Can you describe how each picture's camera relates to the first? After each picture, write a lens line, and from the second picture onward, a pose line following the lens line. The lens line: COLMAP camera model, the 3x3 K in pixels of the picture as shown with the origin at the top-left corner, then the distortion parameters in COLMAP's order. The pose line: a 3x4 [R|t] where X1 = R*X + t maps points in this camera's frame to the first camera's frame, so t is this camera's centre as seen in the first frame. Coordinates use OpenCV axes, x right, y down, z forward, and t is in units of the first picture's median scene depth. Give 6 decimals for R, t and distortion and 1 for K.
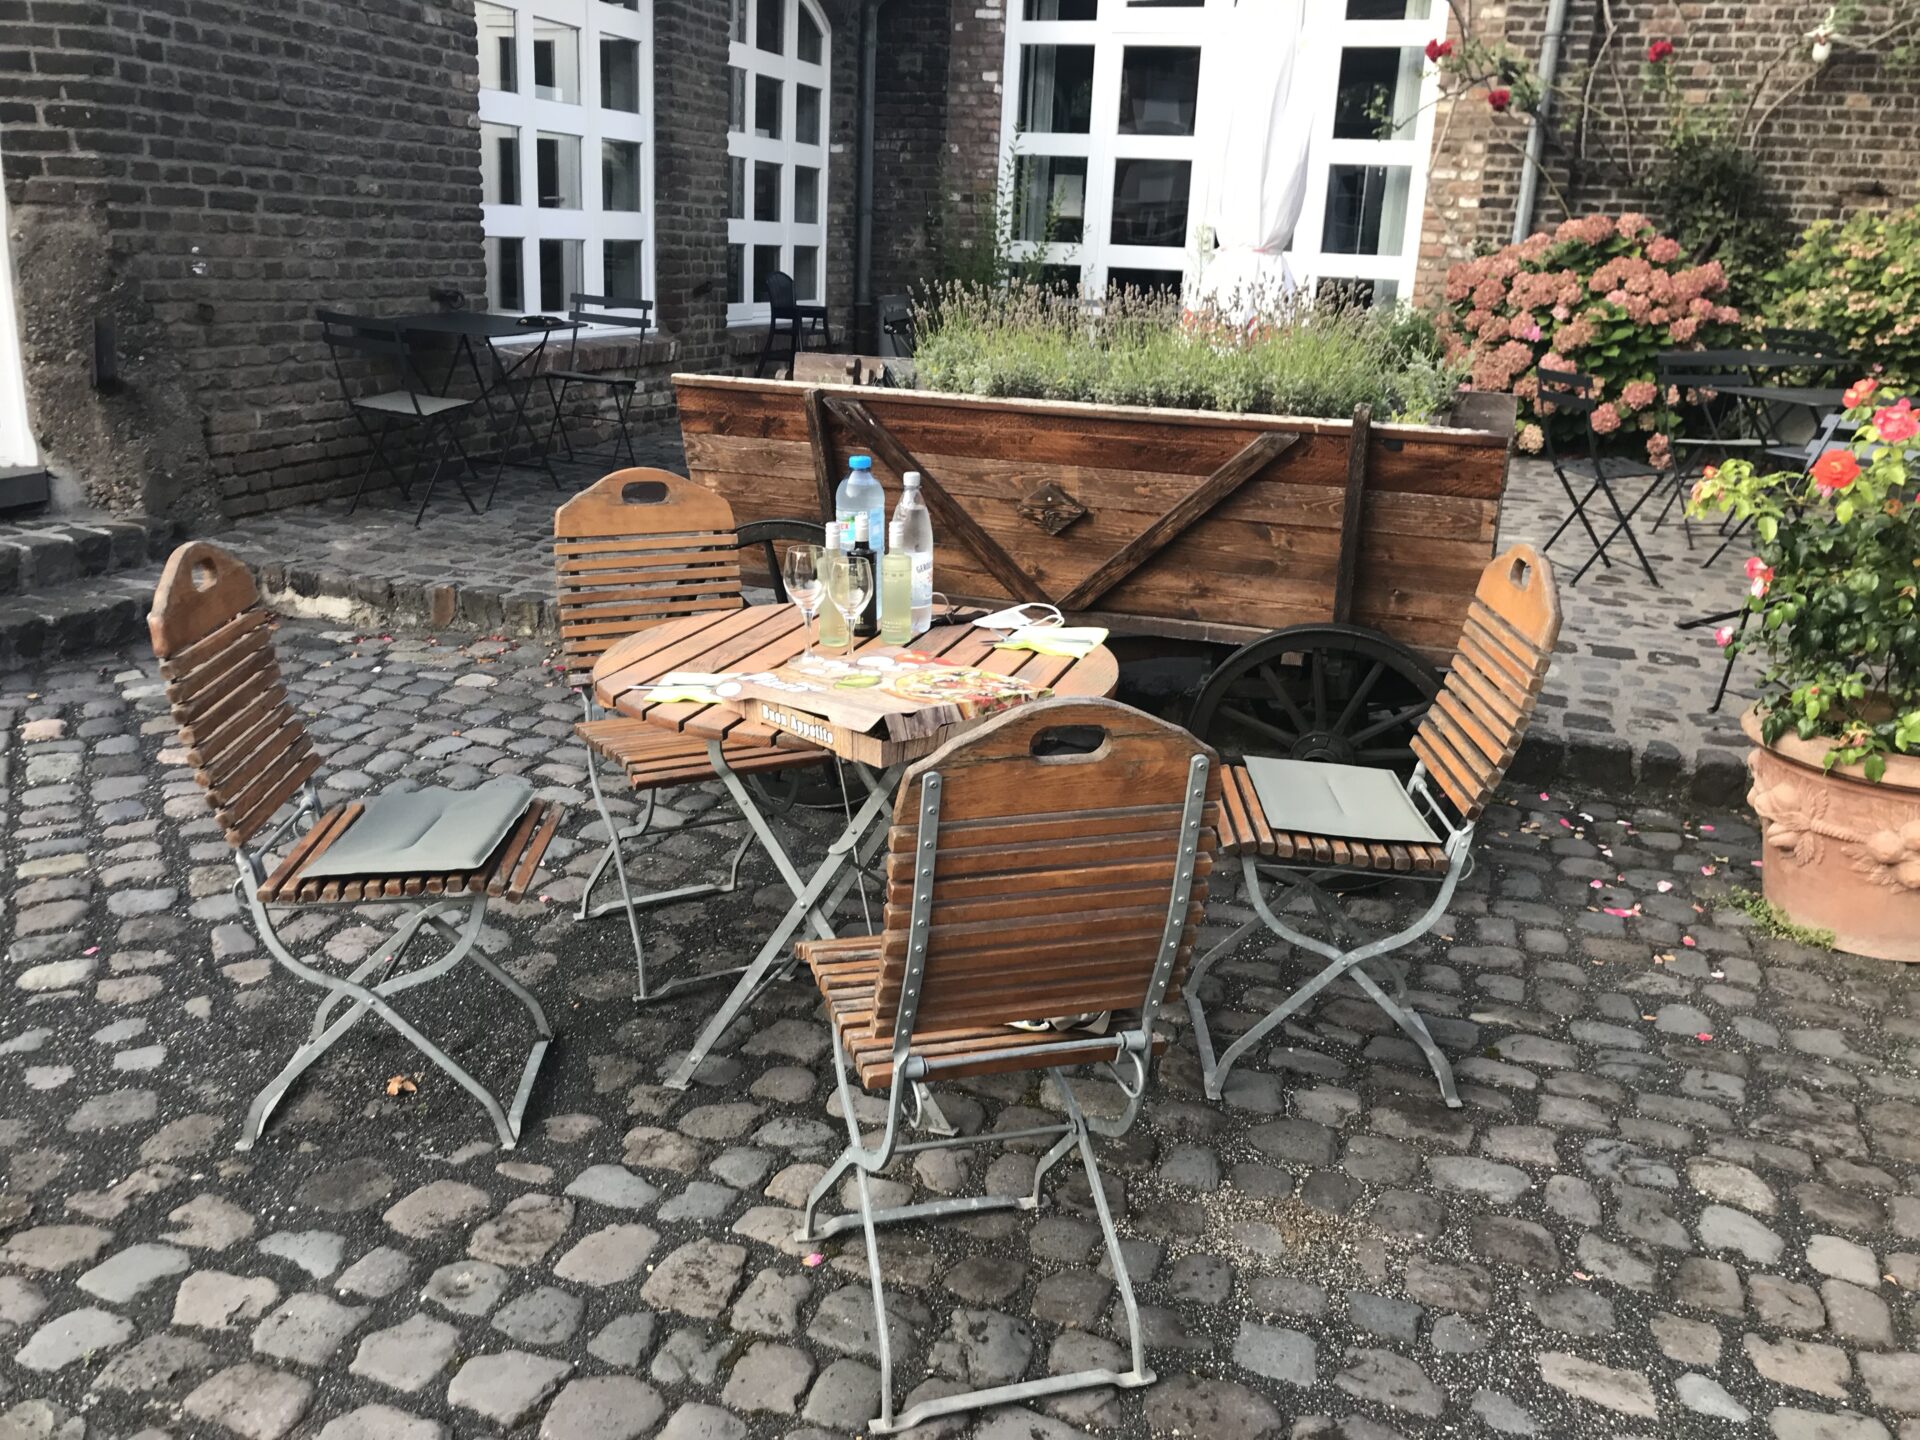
lens RADIAL K [[1555.0, 0, 920.6], [0, 1555.0, 723.4], [0, 0, 1]] dist [0.035305, -0.054632]
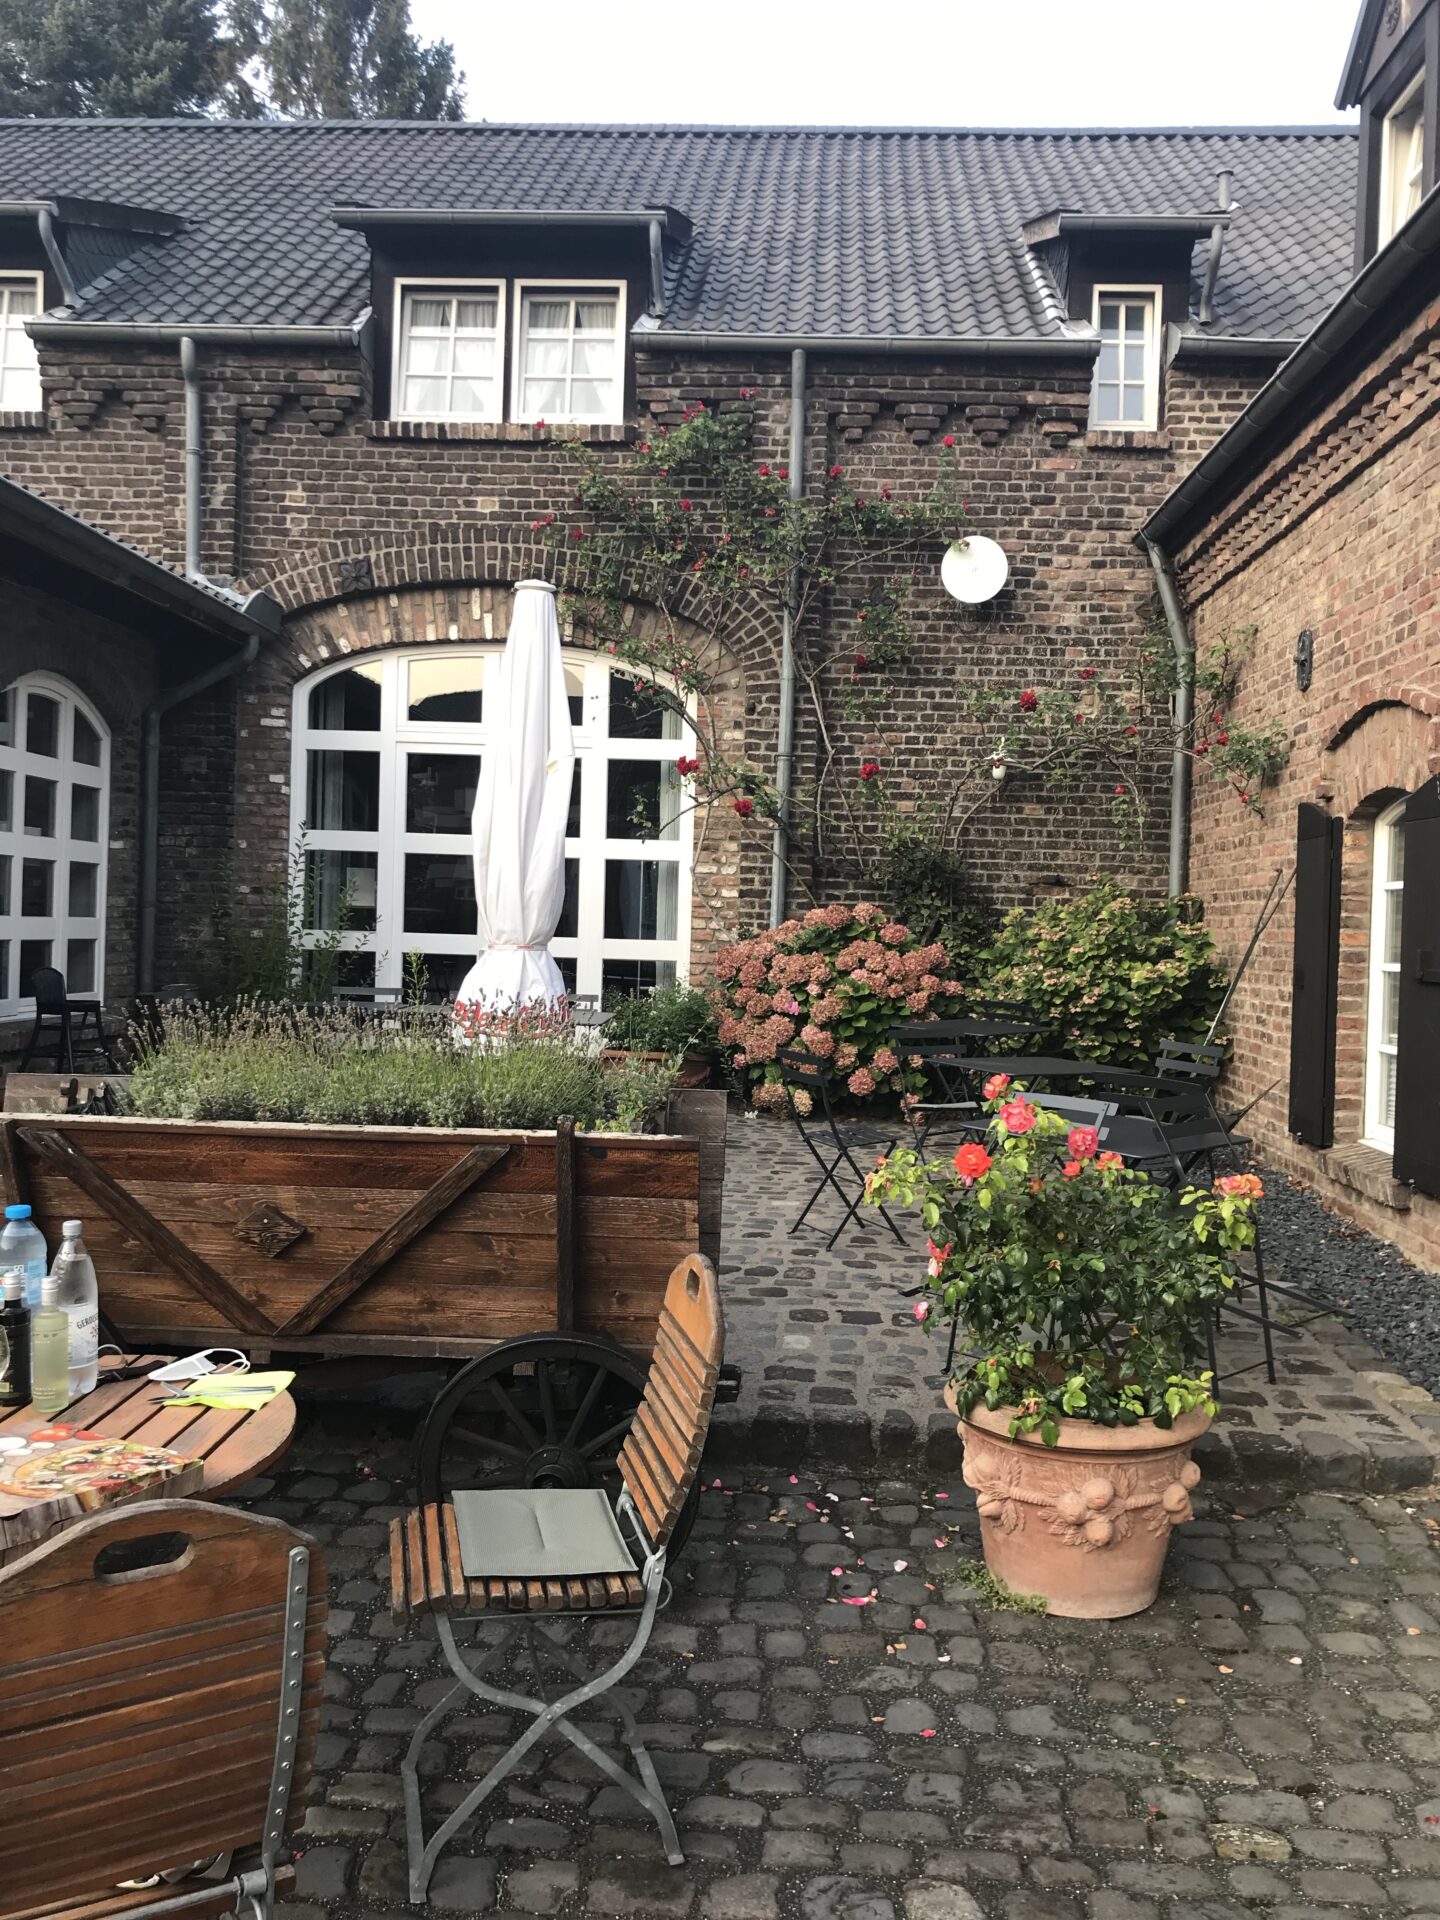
lens RADIAL K [[1555.0, 0, 720.0], [0, 1555.0, 960.0], [0, 0, 1]] dist [0.035305, -0.054632]
pose [[0.961715, -0.017603, 0.273486, 0.094605], [0.087688, 0.965237, -0.246228, -0.037651], [-0.259645, 0.260782, 0.929827, -0.022921]]
